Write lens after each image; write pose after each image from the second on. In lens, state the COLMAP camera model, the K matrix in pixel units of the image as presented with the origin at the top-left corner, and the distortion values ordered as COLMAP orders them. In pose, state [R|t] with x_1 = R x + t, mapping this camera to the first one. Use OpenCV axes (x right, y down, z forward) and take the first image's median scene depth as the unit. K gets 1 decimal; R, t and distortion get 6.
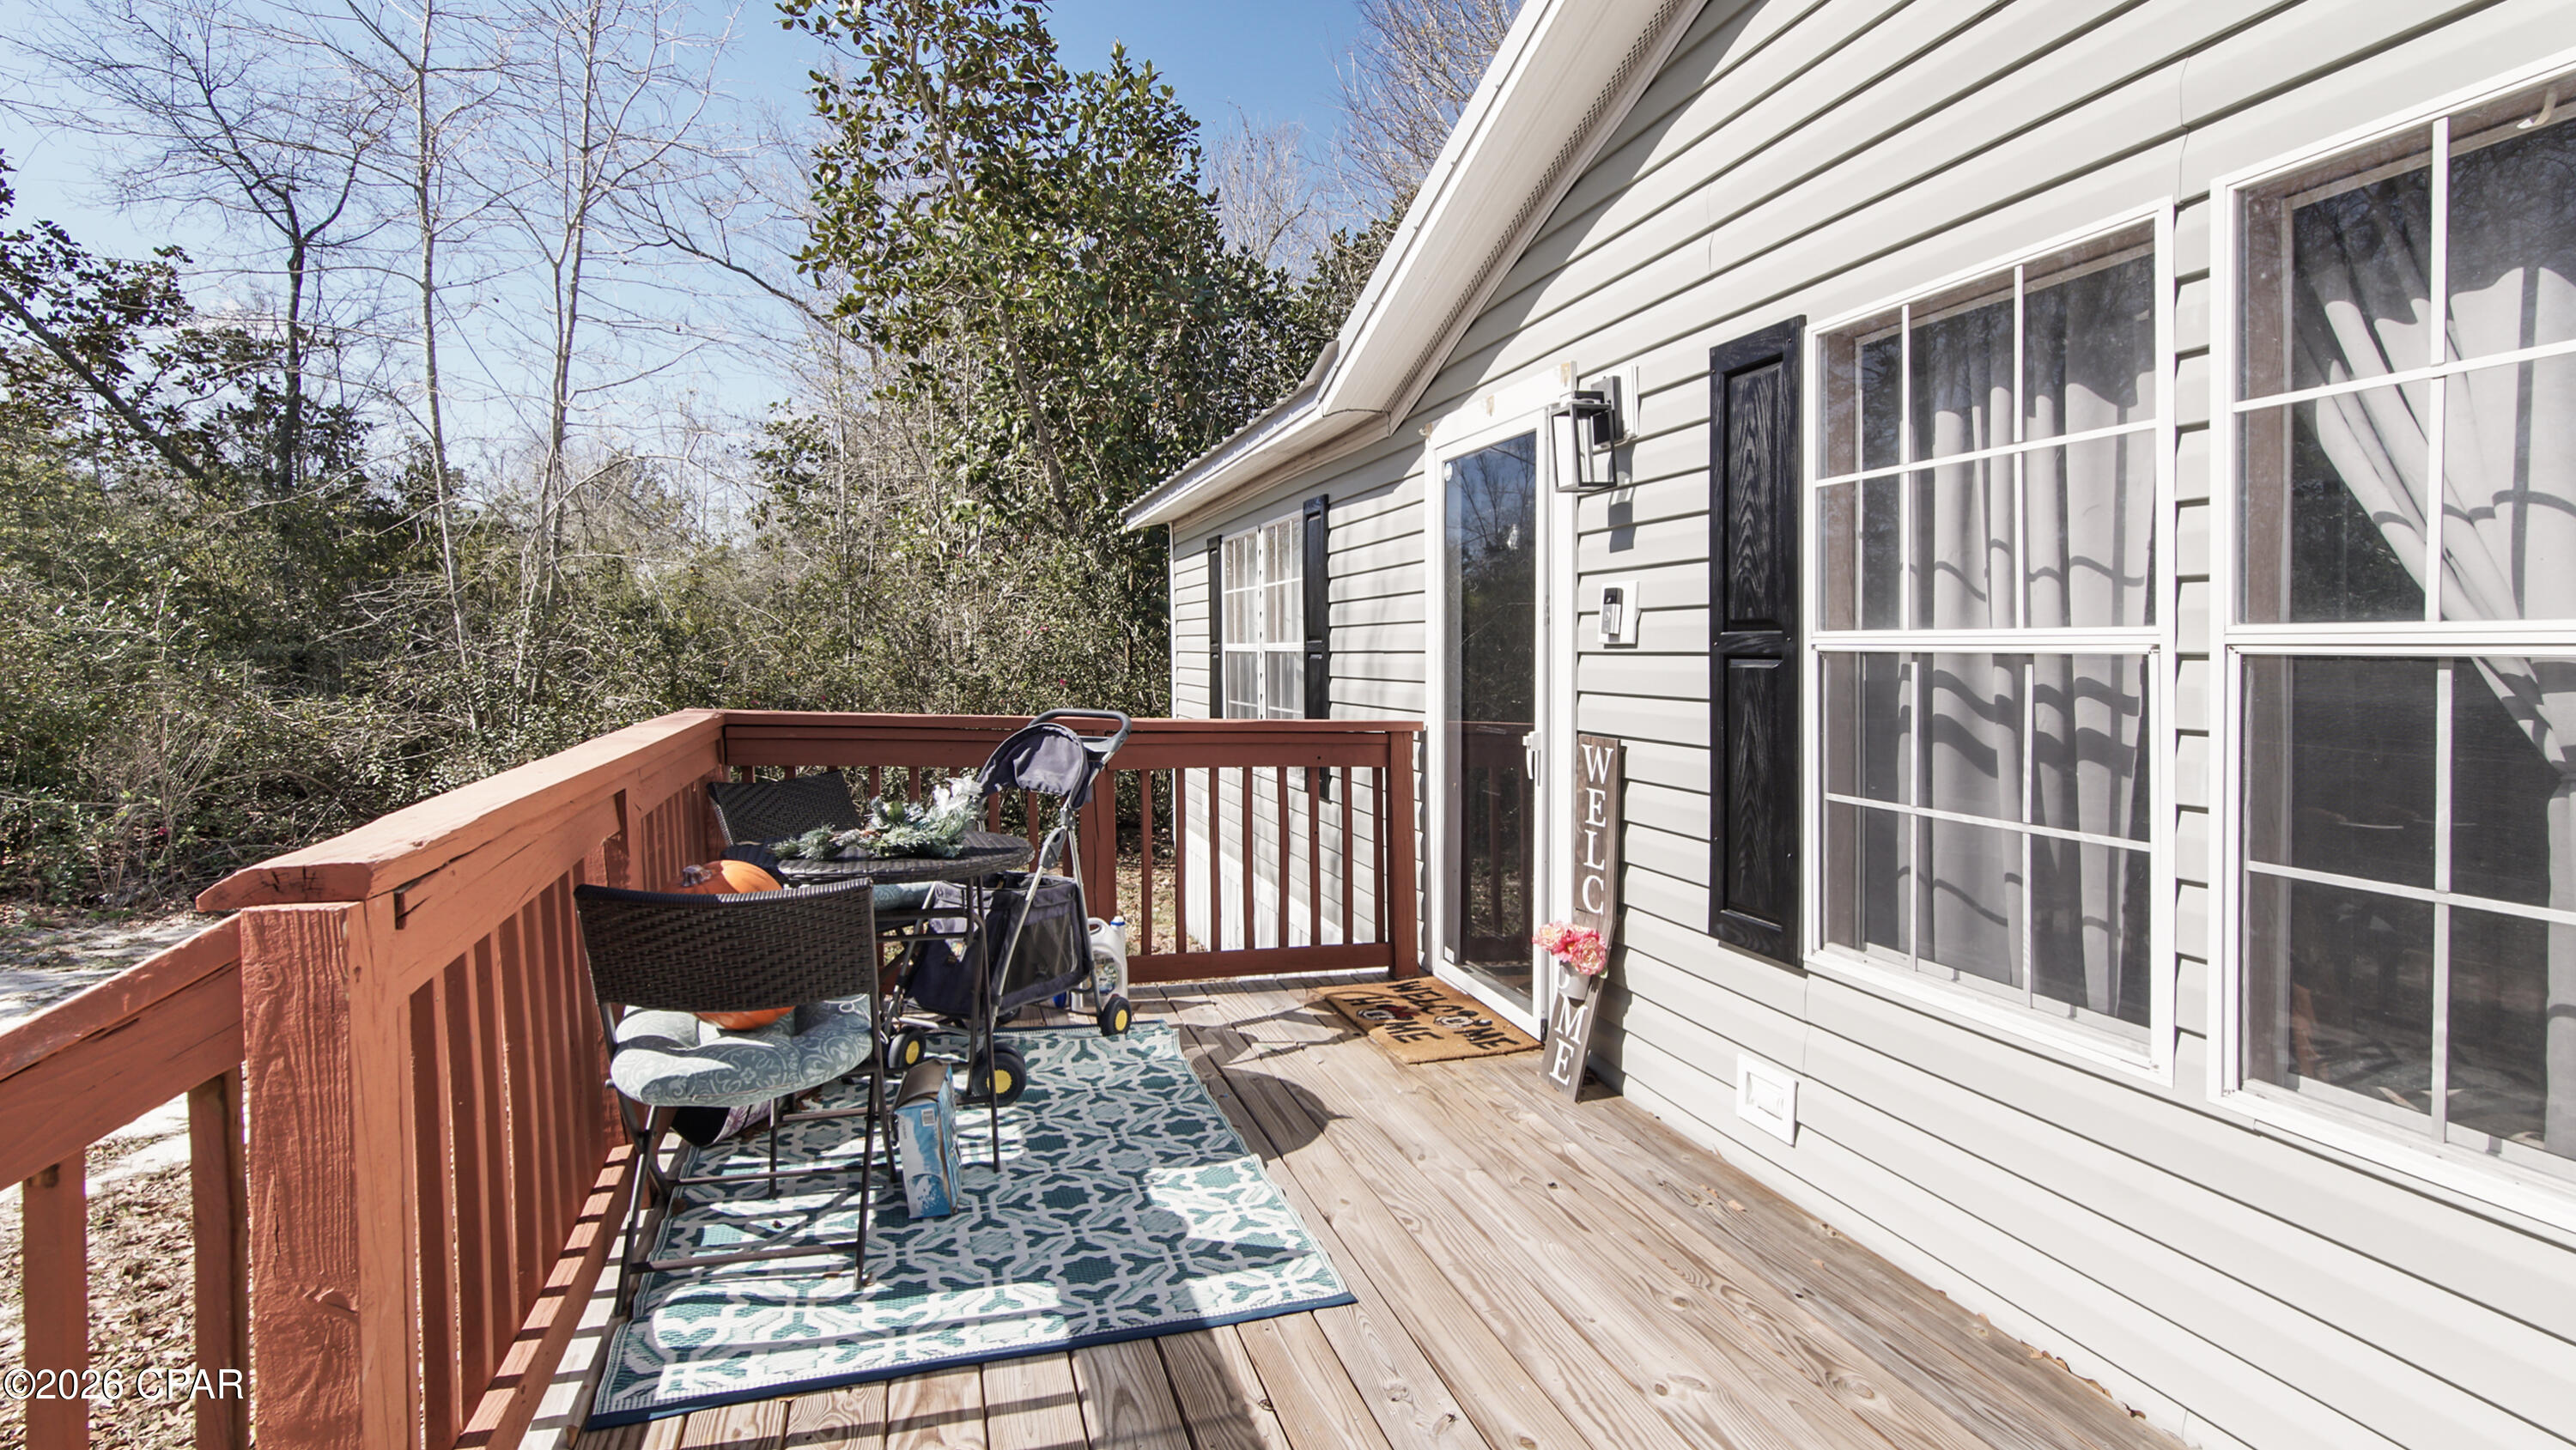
lens RADIAL K [[1158.8, 0, 1290.8], [0, 1158.8, 680.2], [0, 0, 1]] dist [-0.017760, 0.005942]
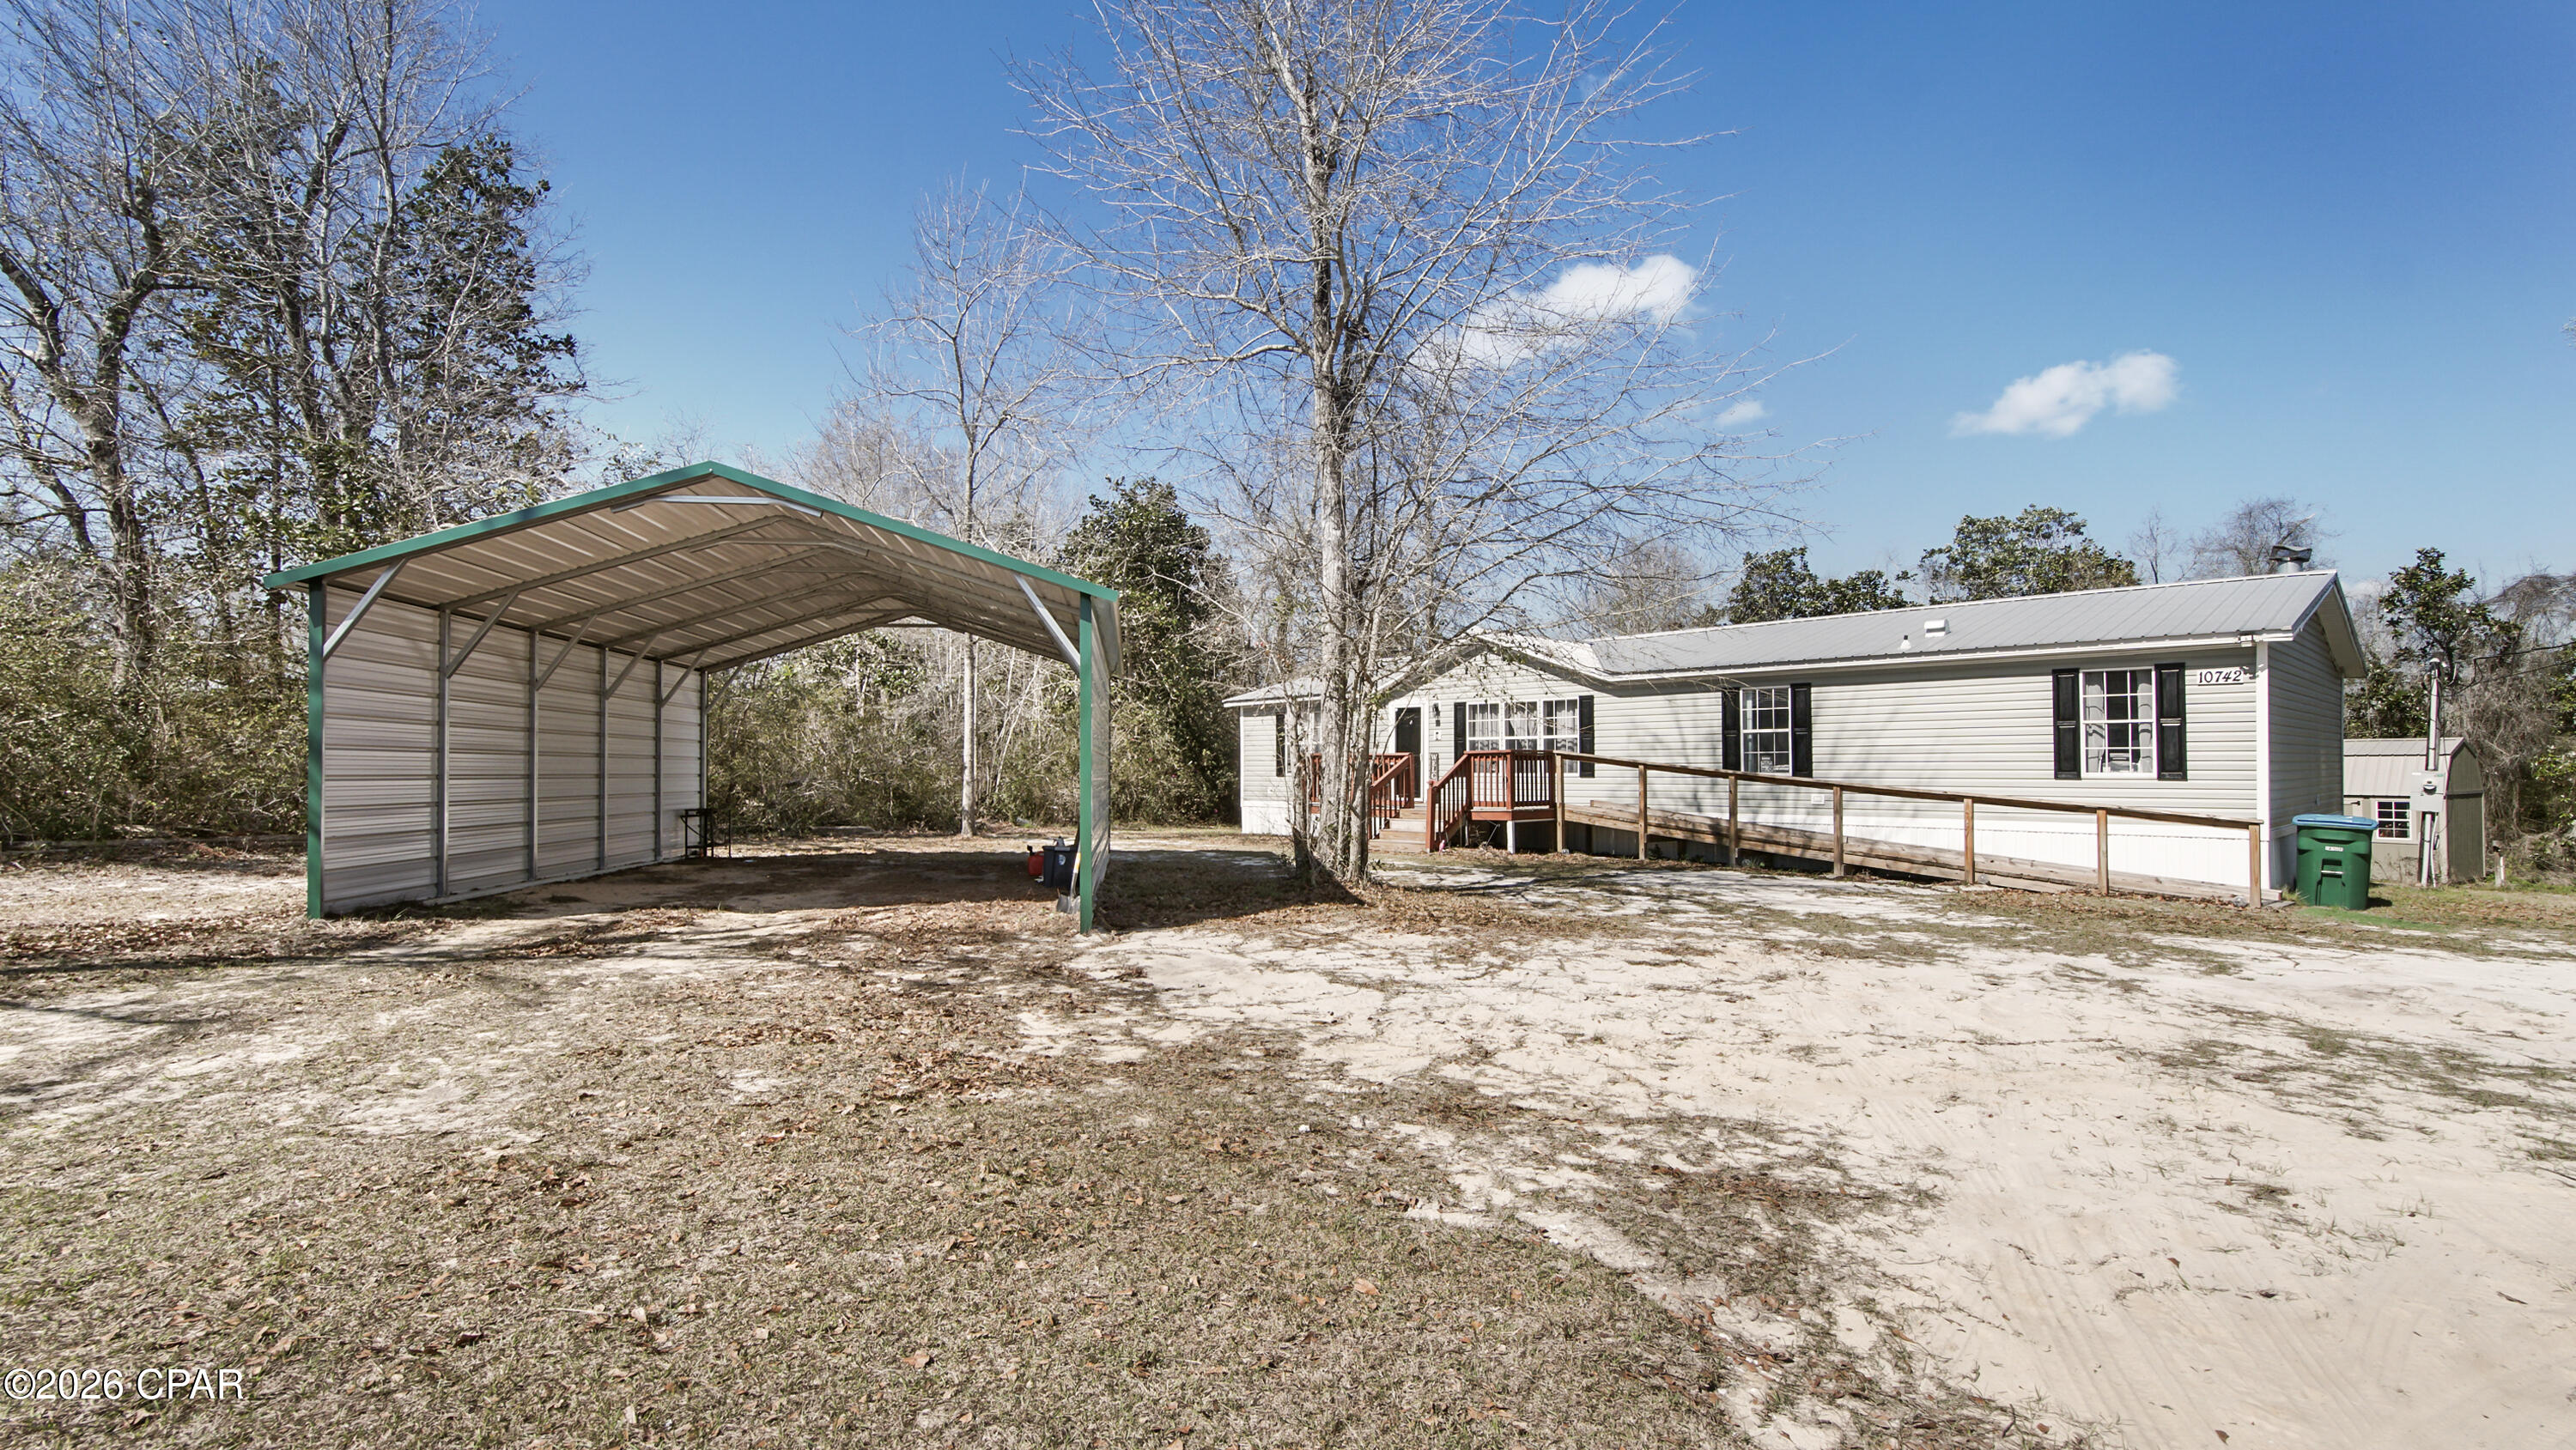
lens RADIAL K [[1158.8, 0, 1296.2], [0, 1158.8, 737.1], [0, 0, 1]] dist [-0.017760, 0.005942]
pose [[0.894388, -0.017400, 0.446954, -4.285553], [0.035115, 0.998890, -0.031381, 0.170868], [-0.445912, 0.043761, 0.894006, -5.794540]]
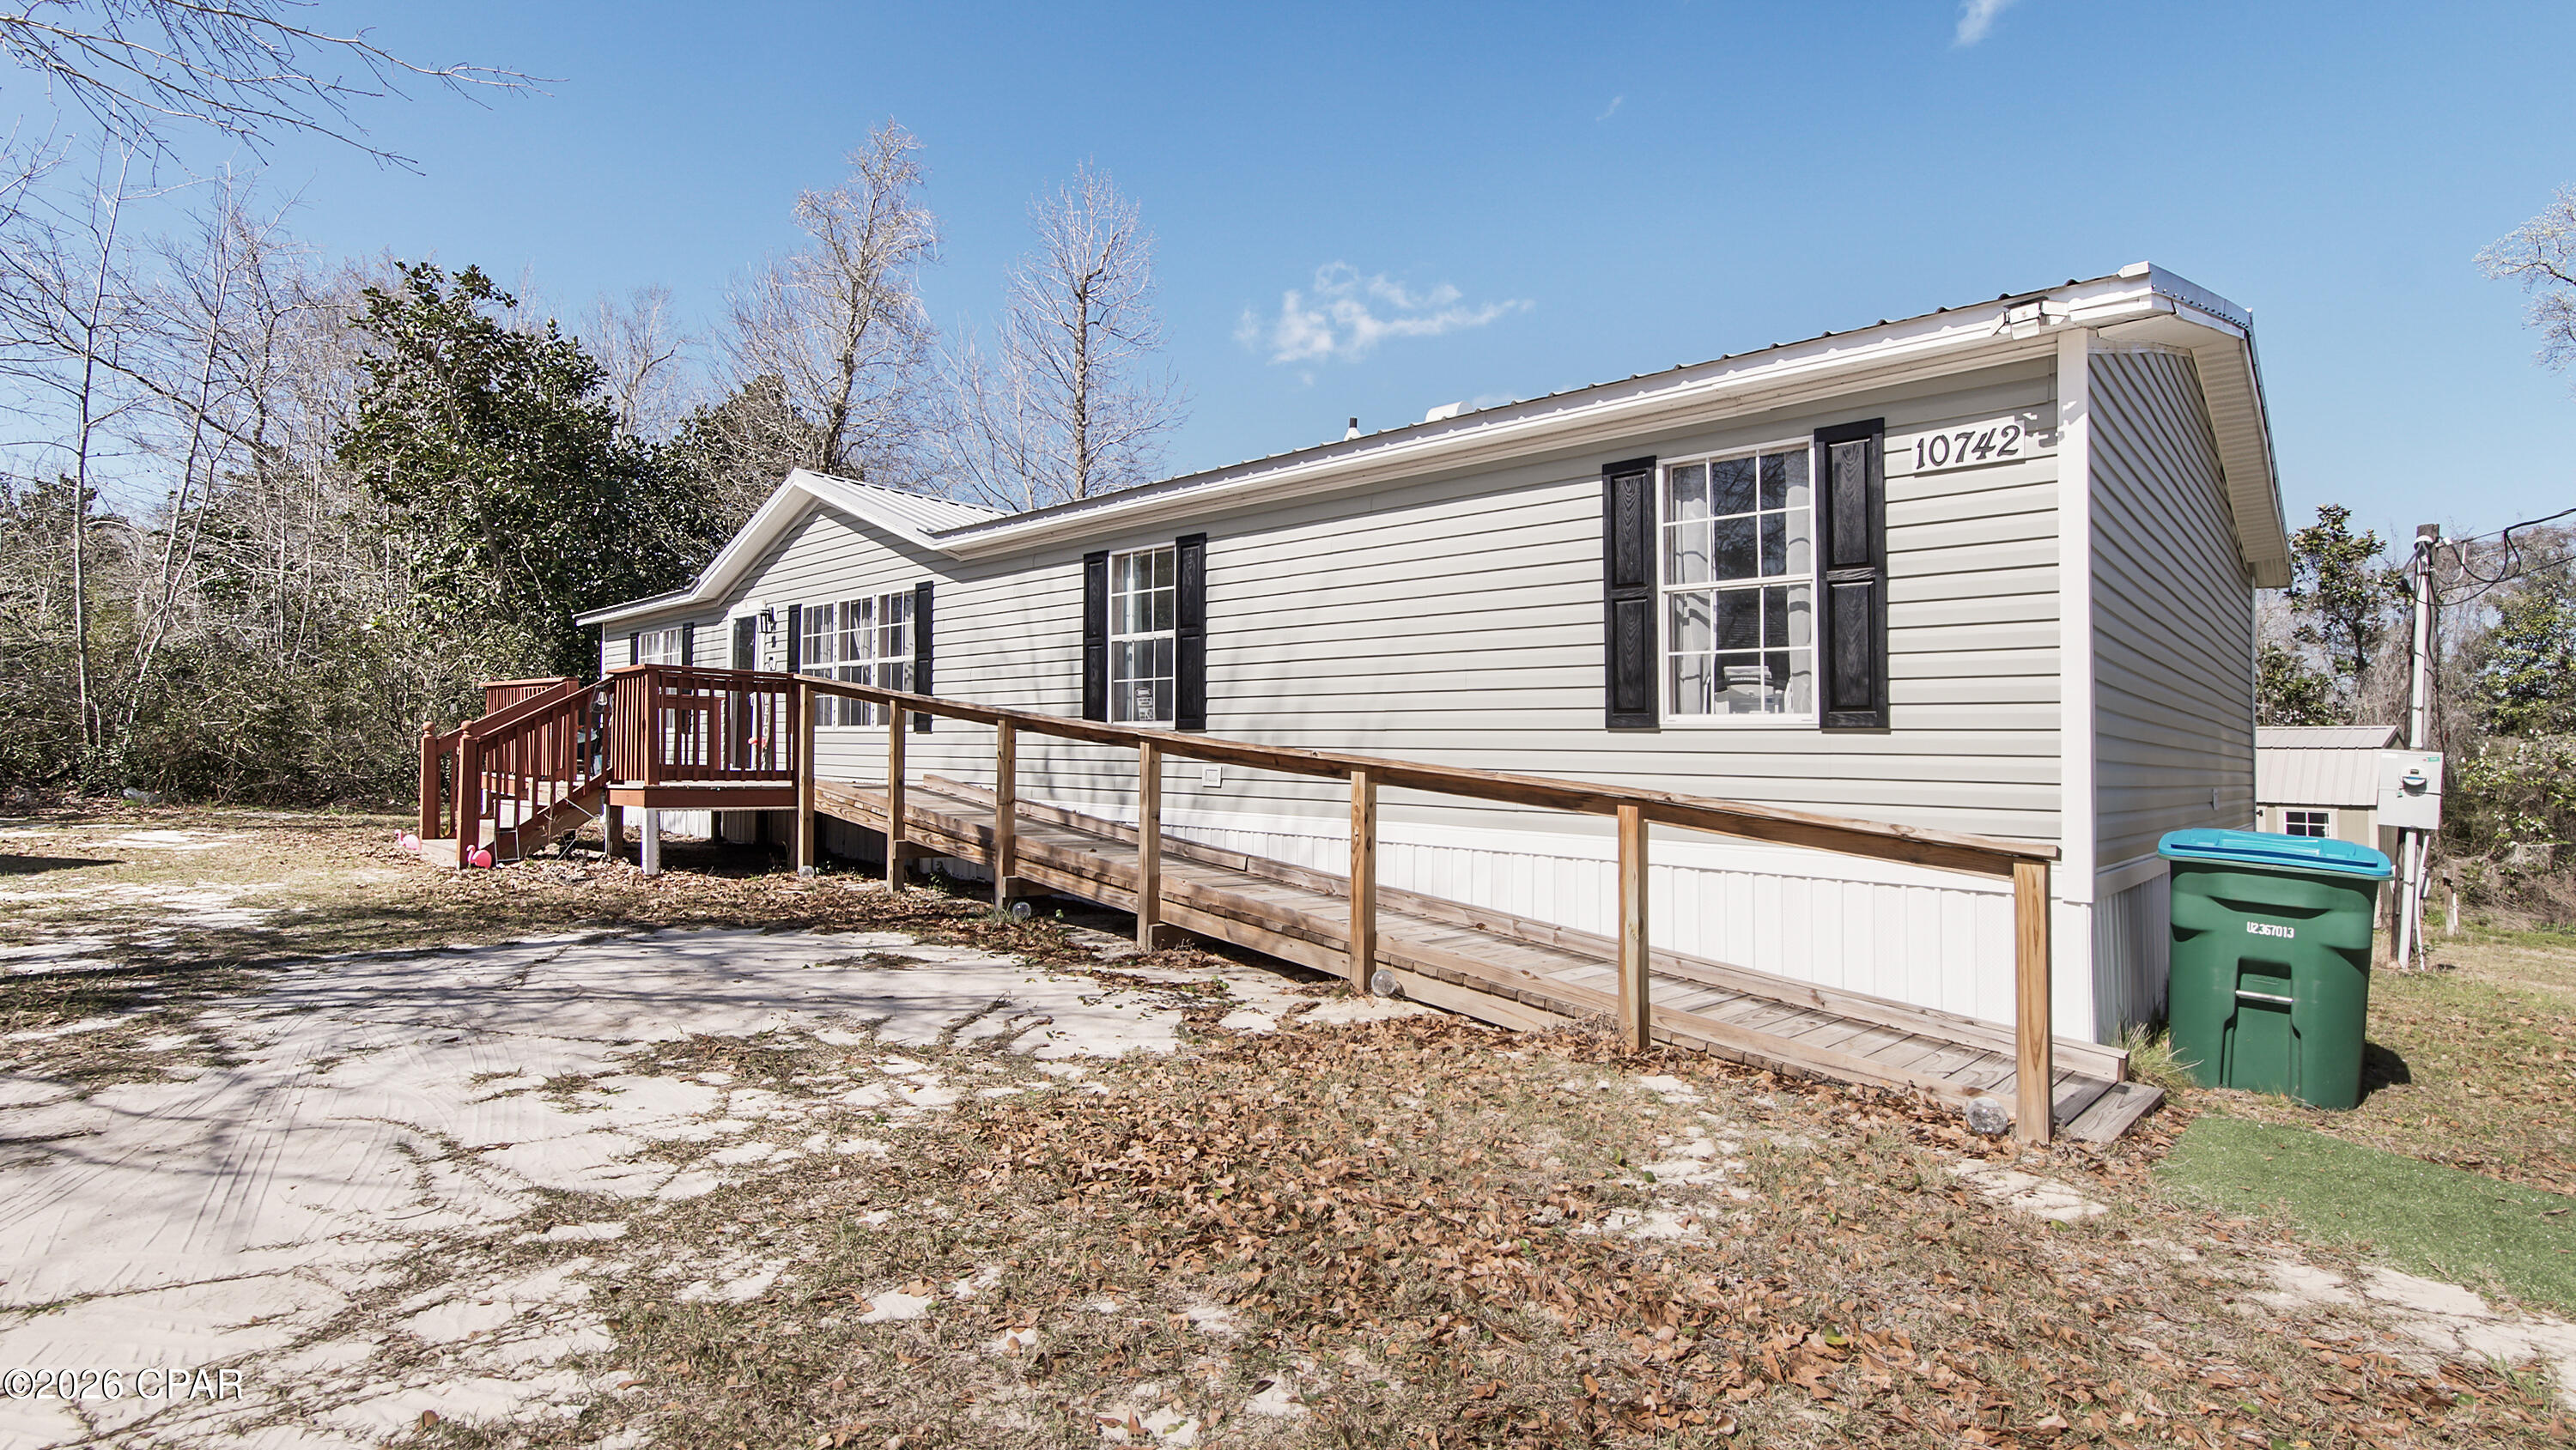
lens RADIAL K [[1158.8, 0, 1288.4], [0, 1158.8, 688.3], [0, 0, 1]] dist [-0.017760, 0.005942]
pose [[0.867633, 0.022323, 0.496703, -0.197387], [0.012358, 0.997715, -0.066427, 0.390212], [-0.497051, 0.063772, 0.865375, -4.118782]]
